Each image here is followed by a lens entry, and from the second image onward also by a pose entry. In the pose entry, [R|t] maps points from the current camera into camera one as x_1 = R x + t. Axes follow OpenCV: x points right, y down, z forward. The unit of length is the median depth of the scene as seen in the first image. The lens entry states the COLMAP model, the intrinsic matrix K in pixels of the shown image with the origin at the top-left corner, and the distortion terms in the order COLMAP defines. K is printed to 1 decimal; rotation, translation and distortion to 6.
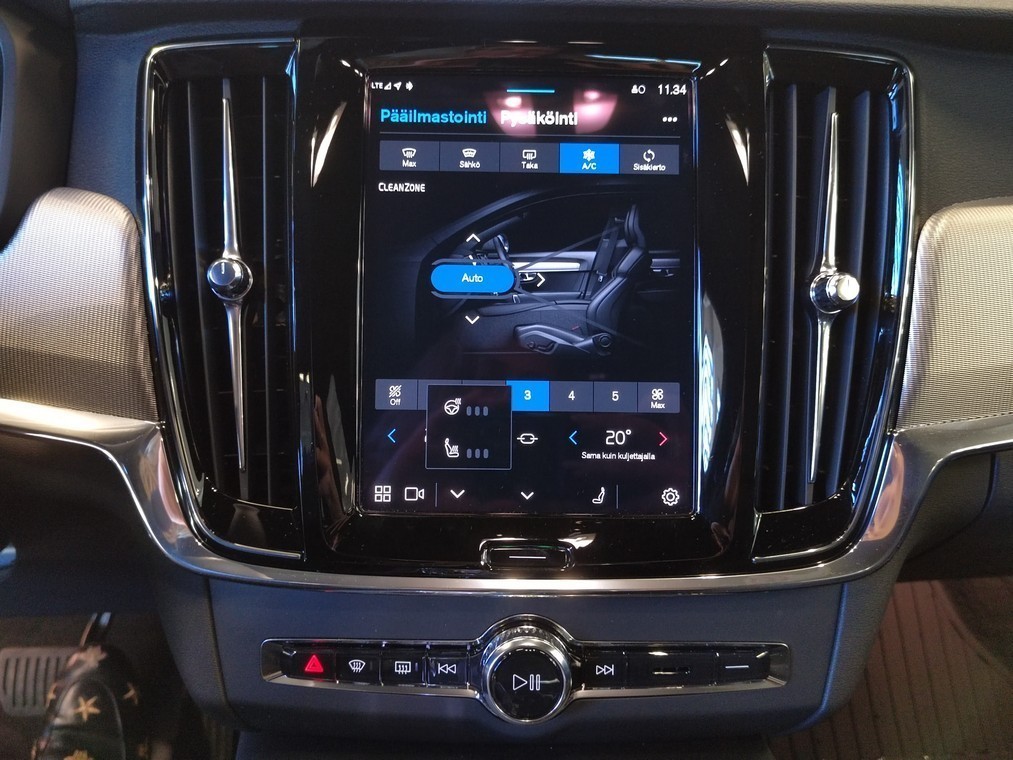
lens RADIAL K [[870.2, 0, 509.9], [0, 870.2, 379.9], [0, 0, 1]] dist [0.009072, 0.006703]
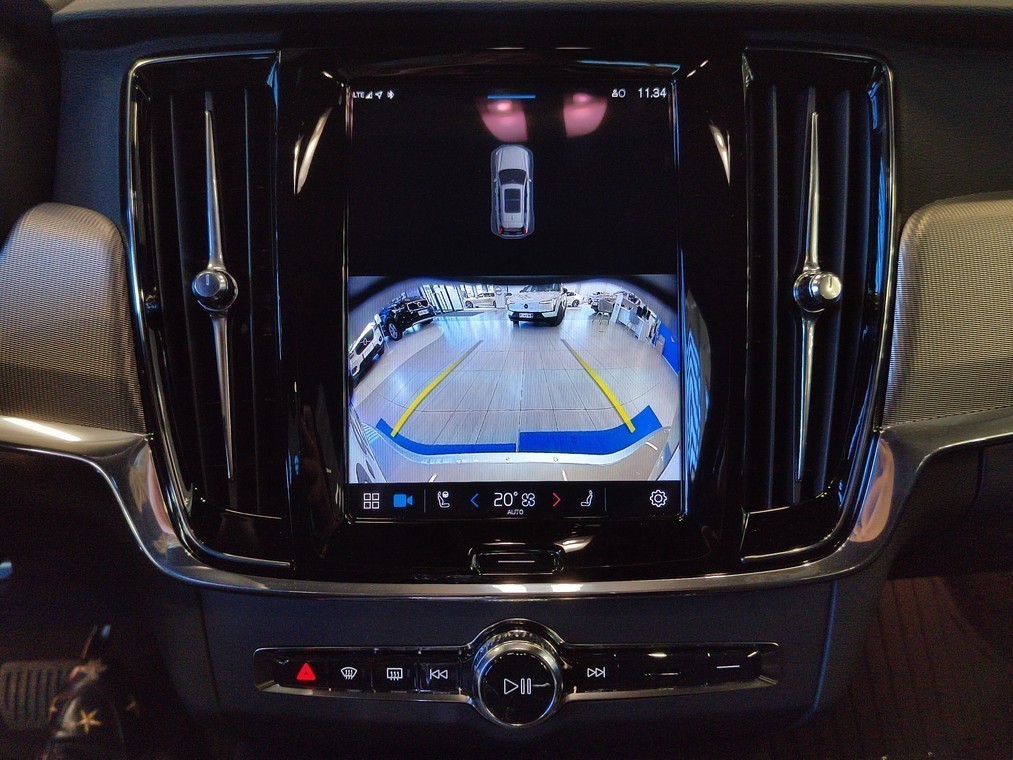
lens RADIAL K [[870.2, 0, 509.9], [0, 870.2, 379.9], [0, 0, 1]] dist [0.009072, 0.006703]
pose [[0.999796, -0.019980, -0.002873, 0.018932], [0.019967, 0.999790, -0.004523, -0.000925], [0.002963, 0.004465, 0.999986, -0.003438]]
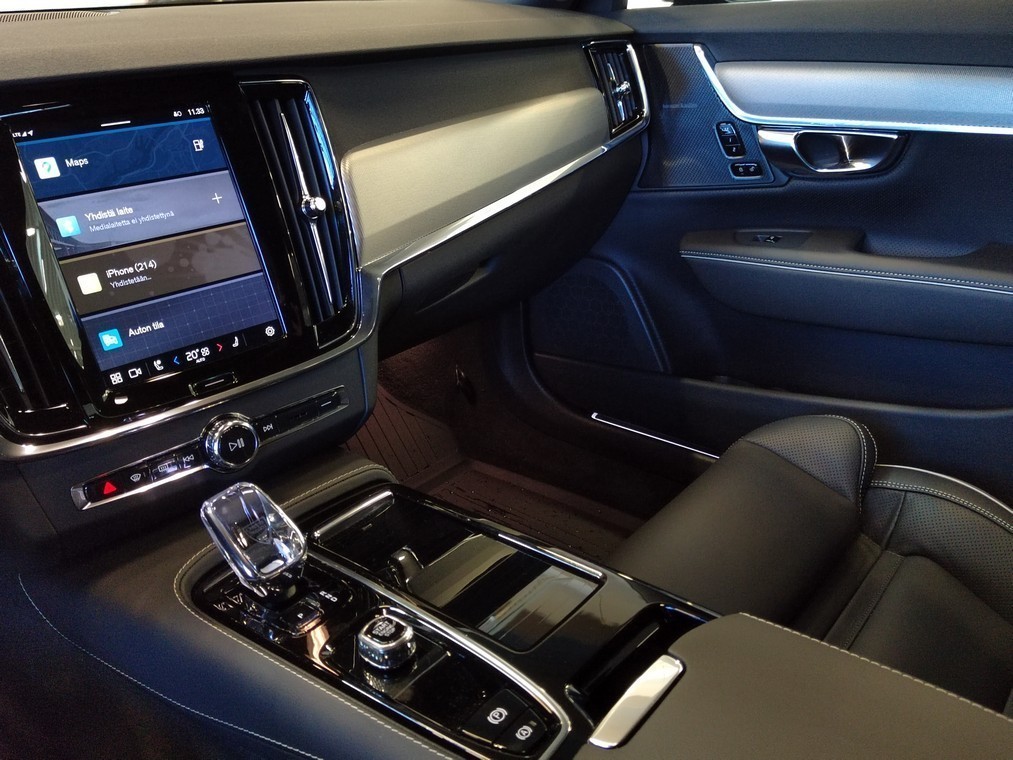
lens RADIAL K [[870.2, 0, 509.9], [0, 870.2, 379.9], [0, 0, 1]] dist [0.009072, 0.006703]
pose [[0.734532, -0.322021, 0.597299, -0.589911], [0.247160, 0.946724, 0.206459, -0.027650], [-0.631961, -0.004022, 0.774989, -0.787315]]
